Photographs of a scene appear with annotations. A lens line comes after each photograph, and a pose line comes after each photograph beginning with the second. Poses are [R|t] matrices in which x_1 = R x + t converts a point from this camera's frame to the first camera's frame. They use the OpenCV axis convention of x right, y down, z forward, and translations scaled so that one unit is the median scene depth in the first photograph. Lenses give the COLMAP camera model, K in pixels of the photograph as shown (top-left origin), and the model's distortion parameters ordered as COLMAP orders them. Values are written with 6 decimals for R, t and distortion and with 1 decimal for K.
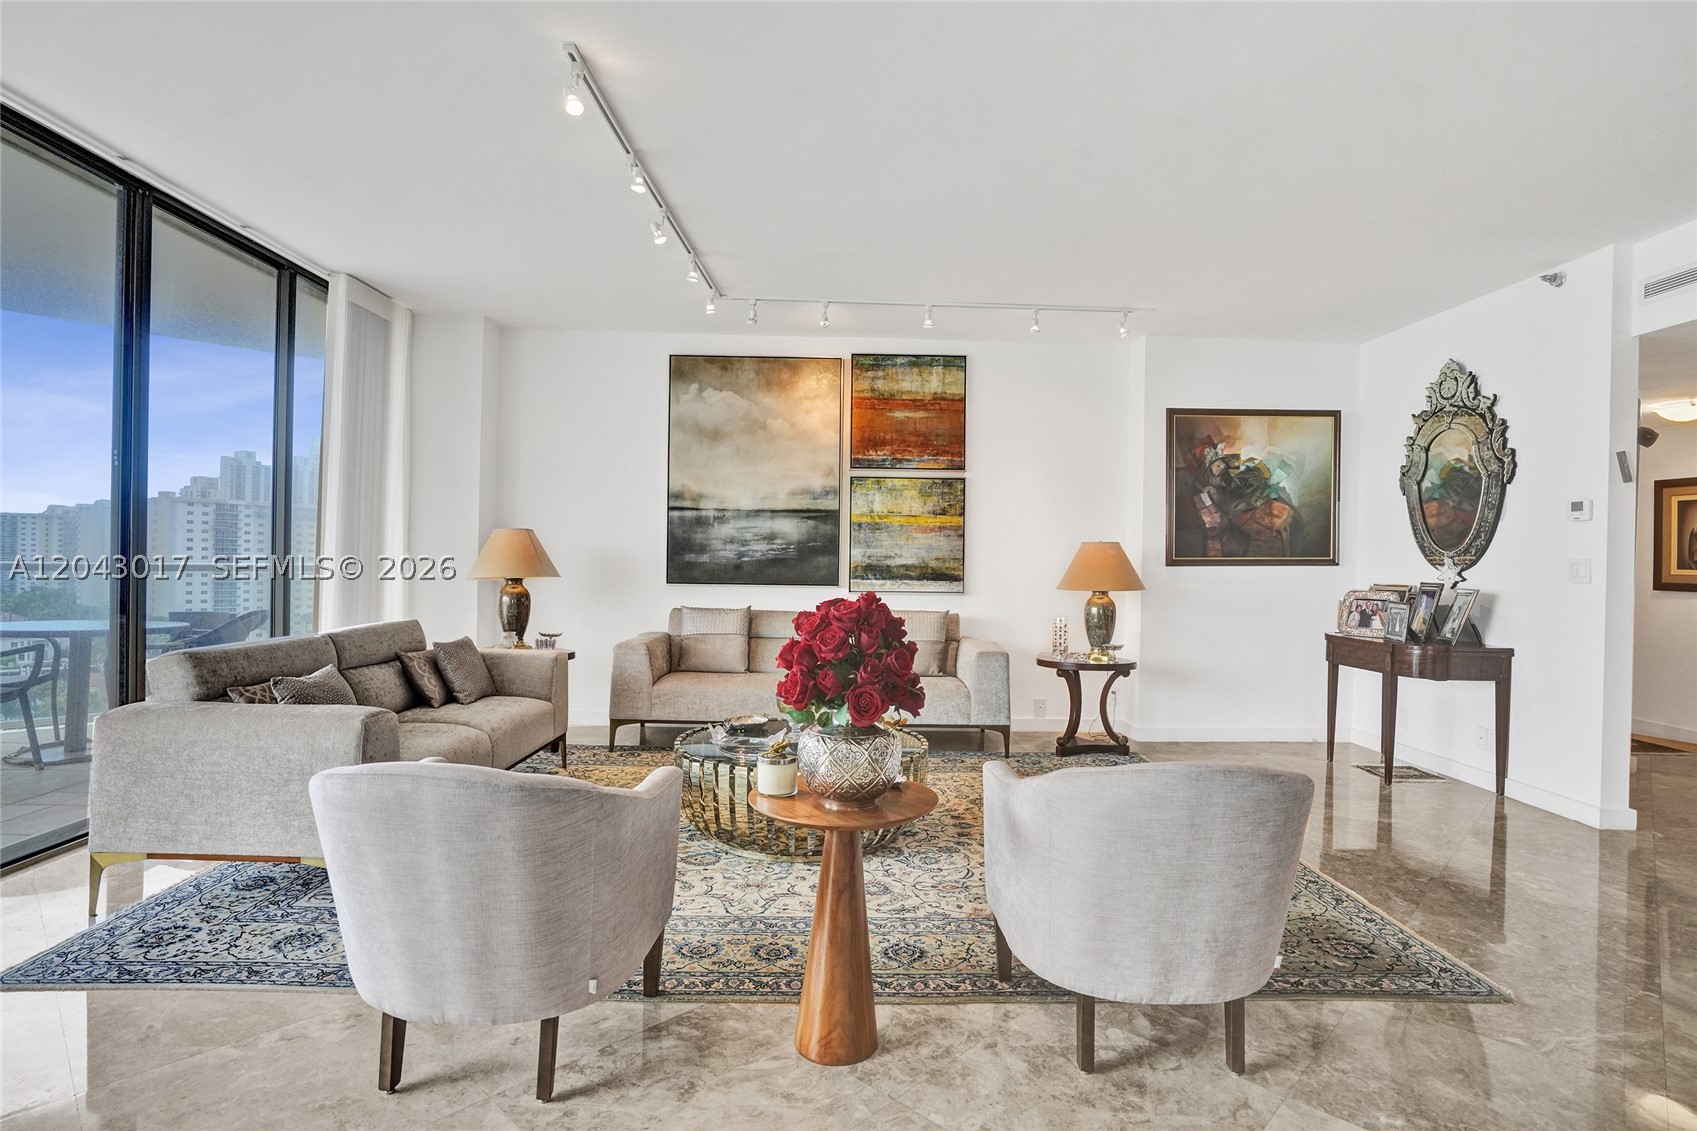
lens RADIAL K [[859.8, 0, 858.6], [0, 859.8, 561.0], [0, 0, 1]] dist [-0.035157, 0.010884]
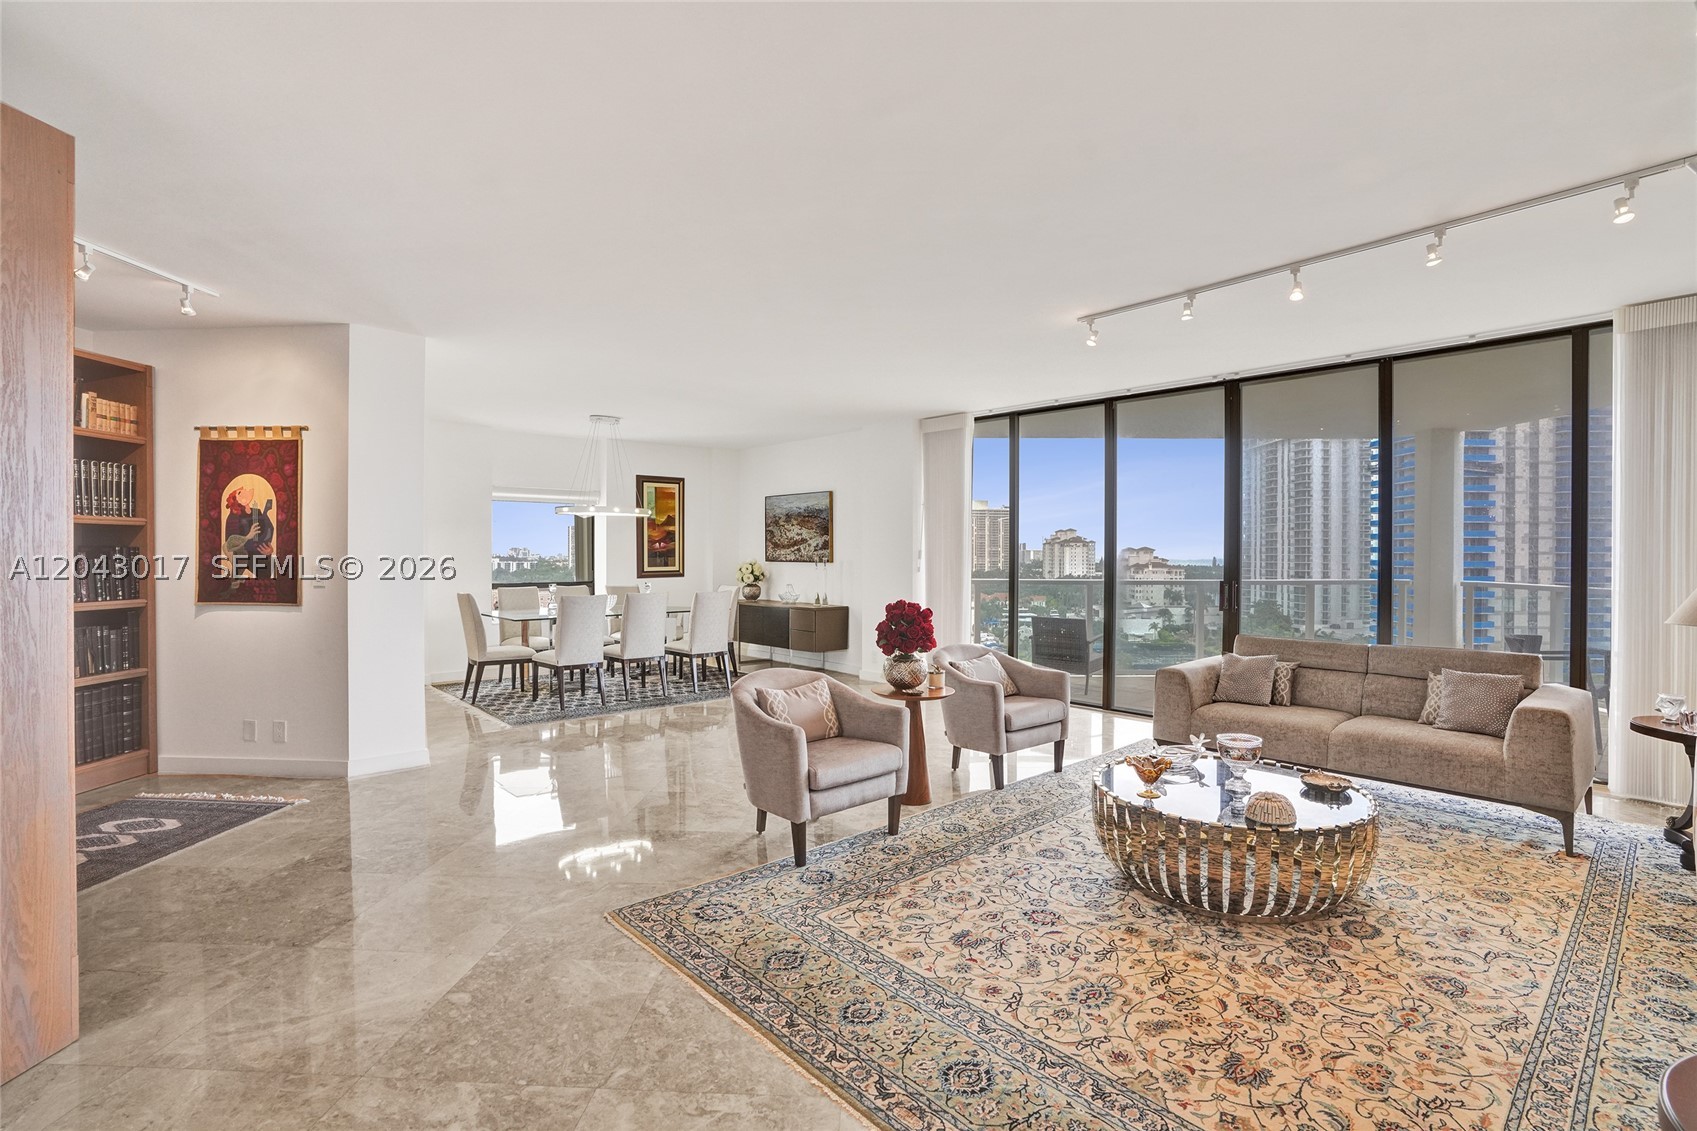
lens RADIAL K [[791.6, 0, 864.9], [0, 791.6, 550.8], [0, 0, 1]] dist [-0.059350, 0.026713]
pose [[-0.749200, -0.025488, -0.661854, 0.531080], [-0.018343, 0.999674, -0.017734, -0.019497], [0.662090, -0.001146, -0.749423, 0.898481]]
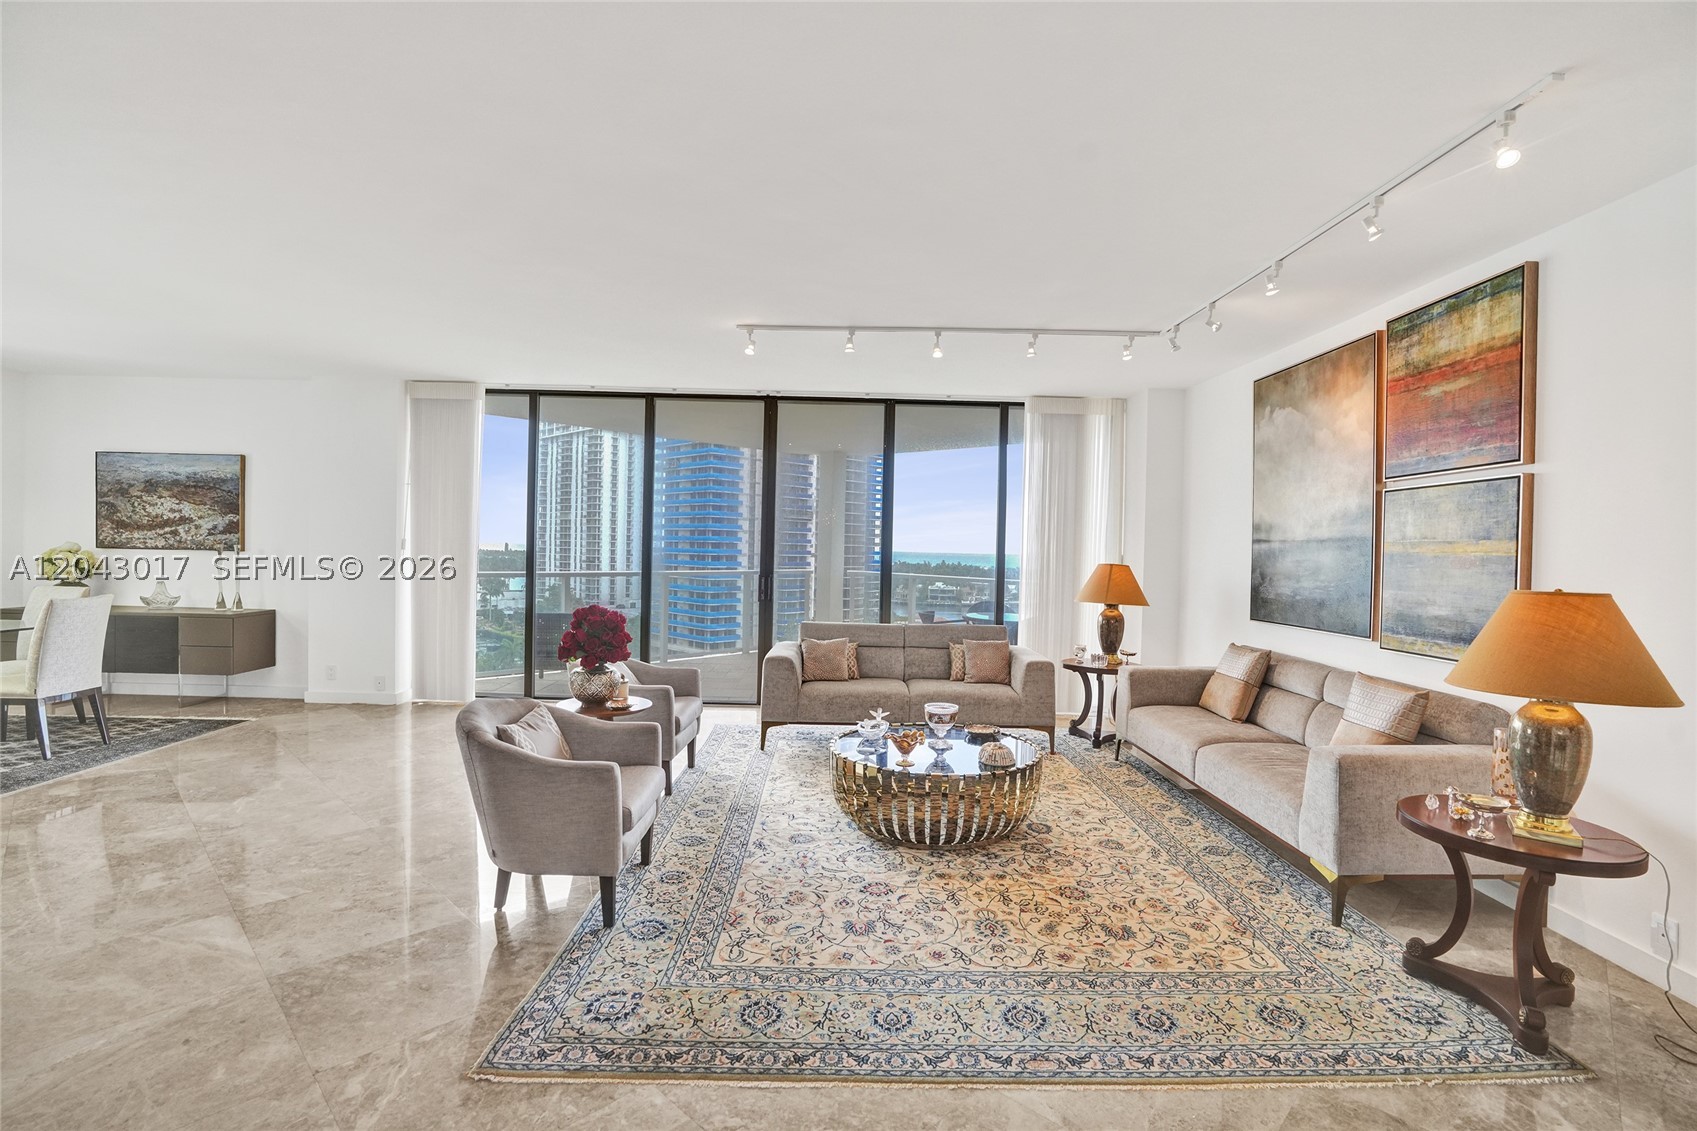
lens RADIAL K [[791.6, 0, 862.3], [0, 791.6, 555.7], [0, 0, 1]] dist [-0.059350, 0.026713]
pose [[0.003076, -0.010331, -0.999942, 0.669597], [-0.023801, 0.999663, -0.010401, -0.026599], [0.999712, 0.023831, 0.002829, 0.577941]]
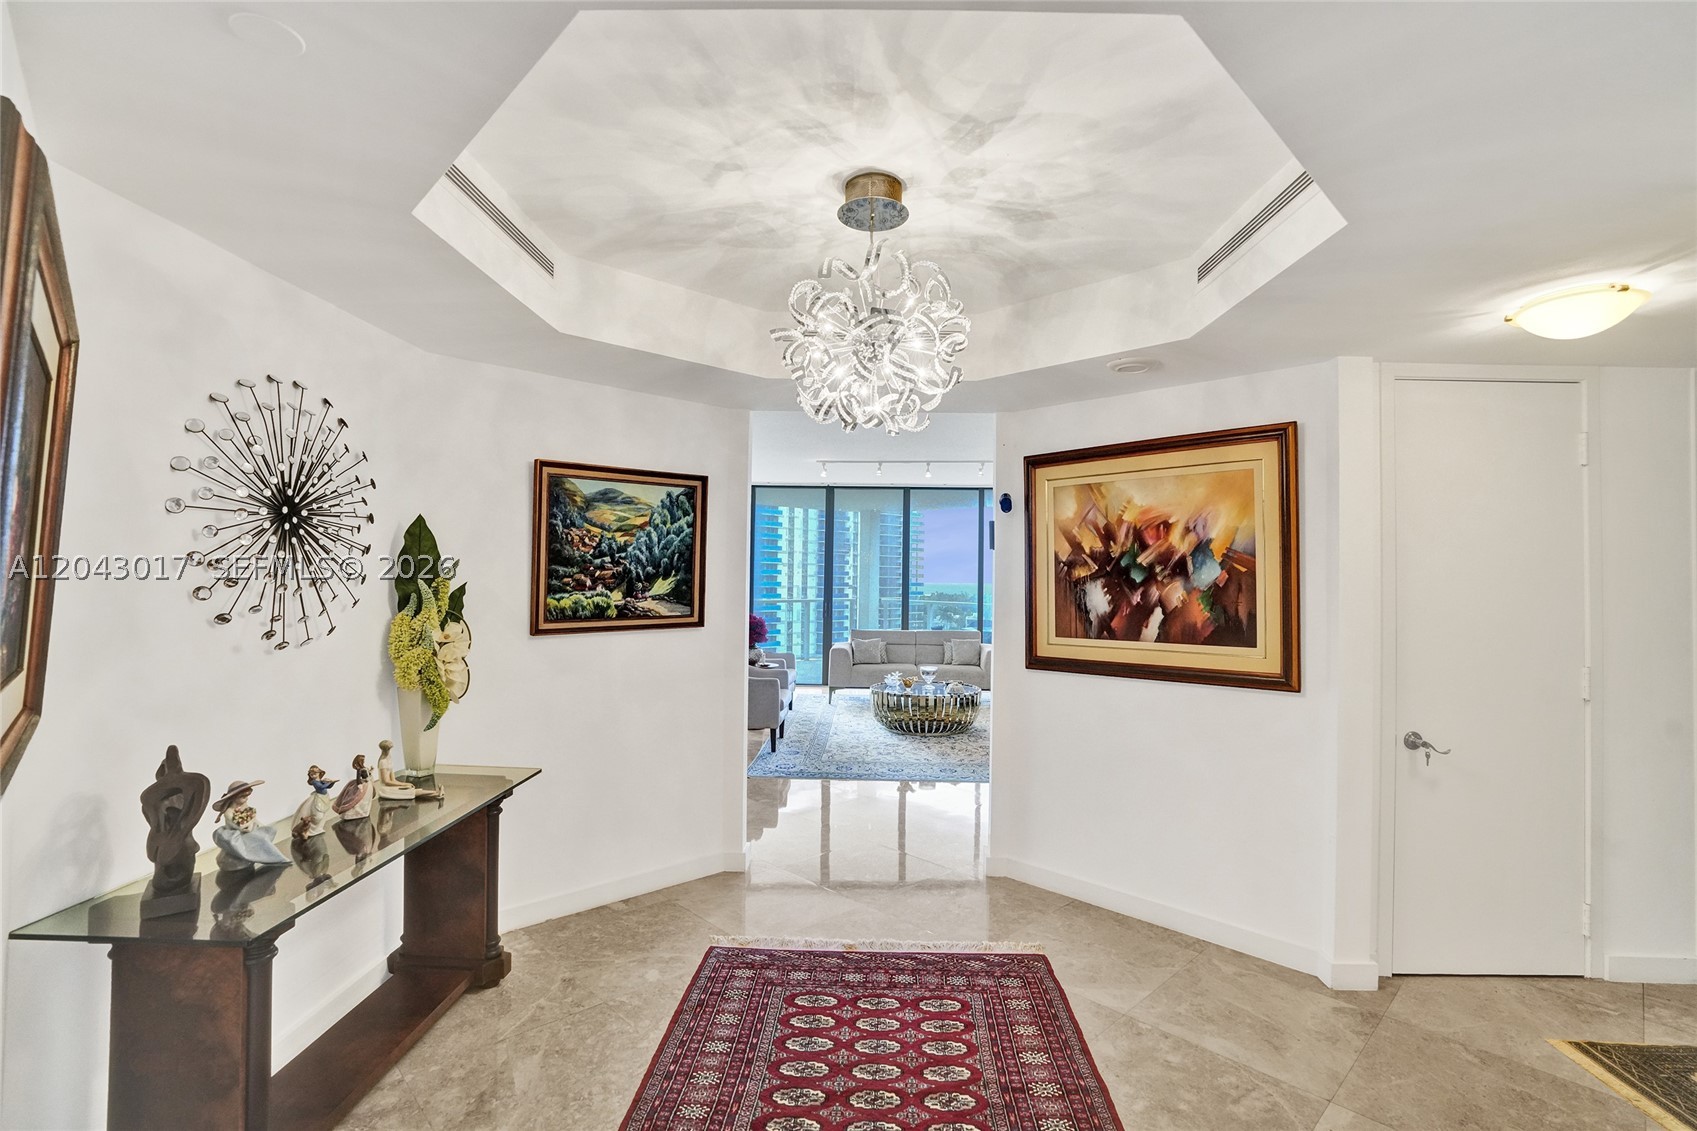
lens RADIAL K [[791.6, 0, 861.1], [0, 791.6, 564.5], [0, 0, 1]] dist [-0.059350, 0.026713]
pose [[-0.045256, -0.038520, -0.998232, 1.326815], [-0.016784, 0.999145, -0.037794, -0.023111], [0.998834, 0.015044, -0.045864, 0.598713]]
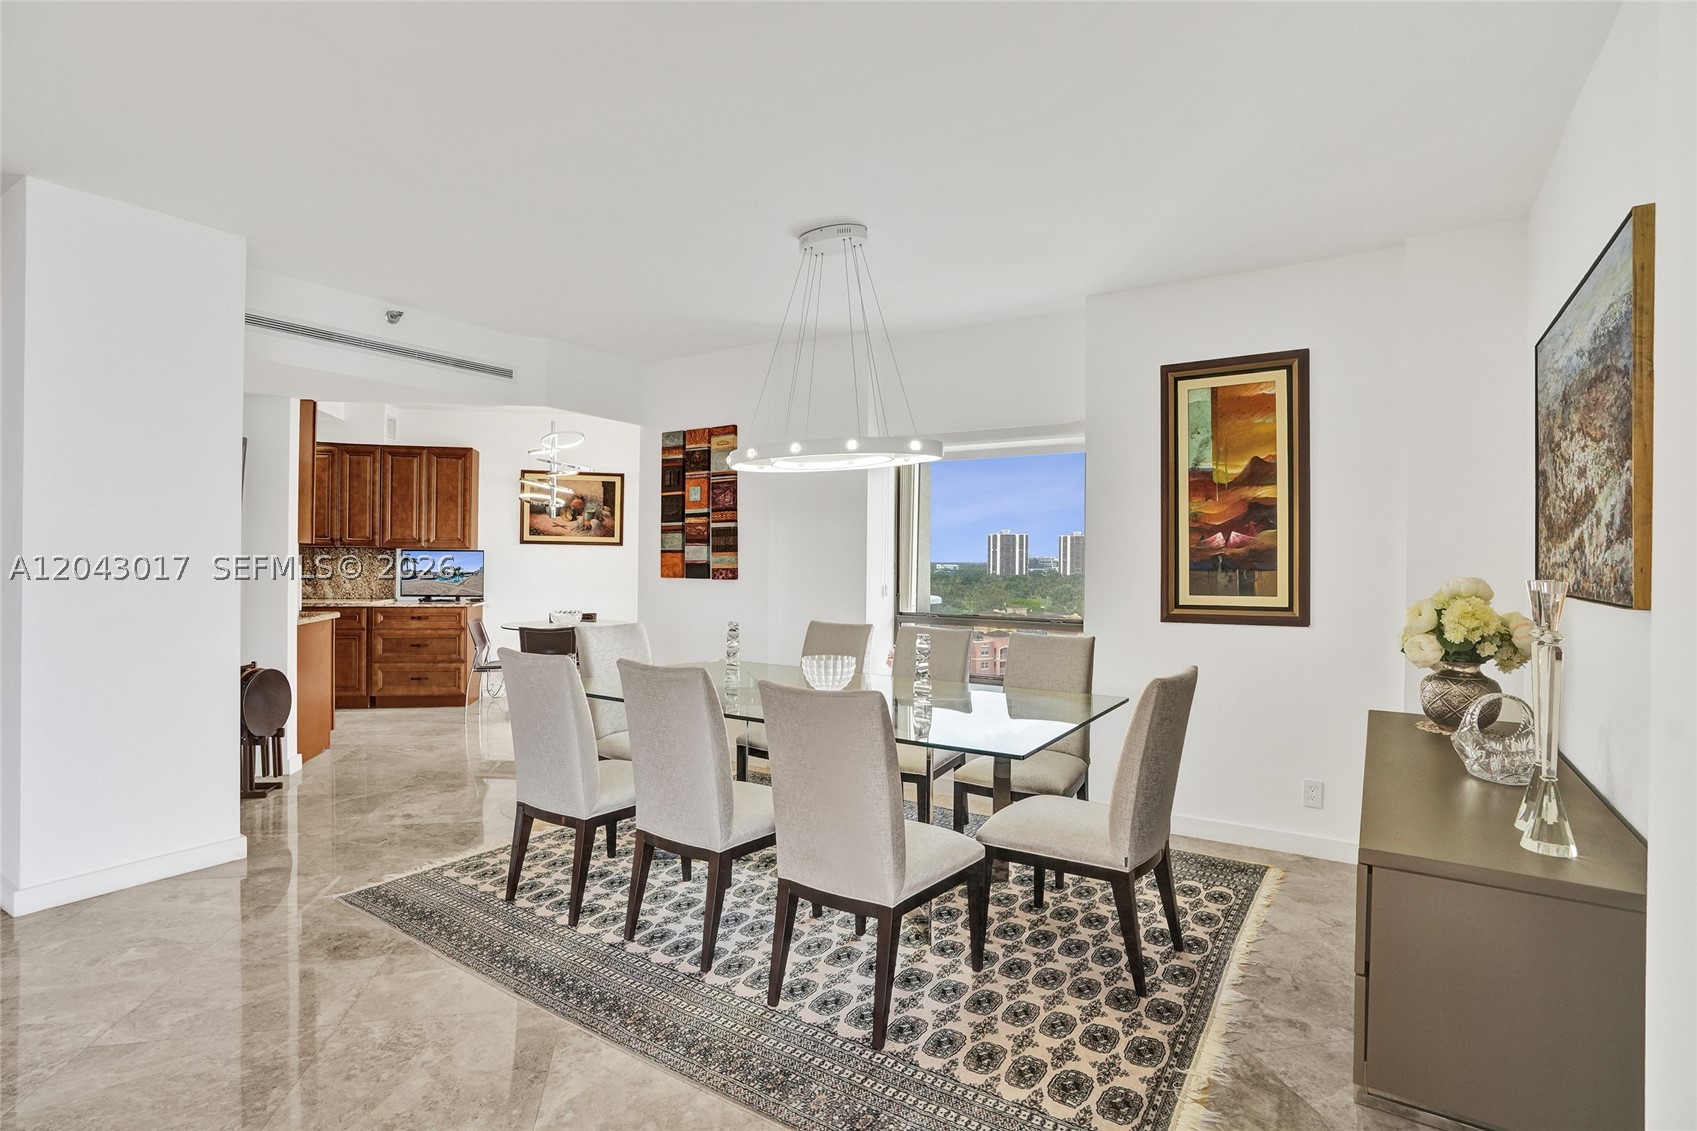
lens RADIAL K [[829.7, 0, 851.7], [0, 829.7, 559.6], [0, 0, 1]] dist [-0.040347, 0.002183]
pose [[-0.819184, -0.029611, 0.572765, -0.390679], [-0.026667, 0.999553, 0.013535, -0.037211], [-0.572910, -0.004186, -0.819608, 0.061038]]
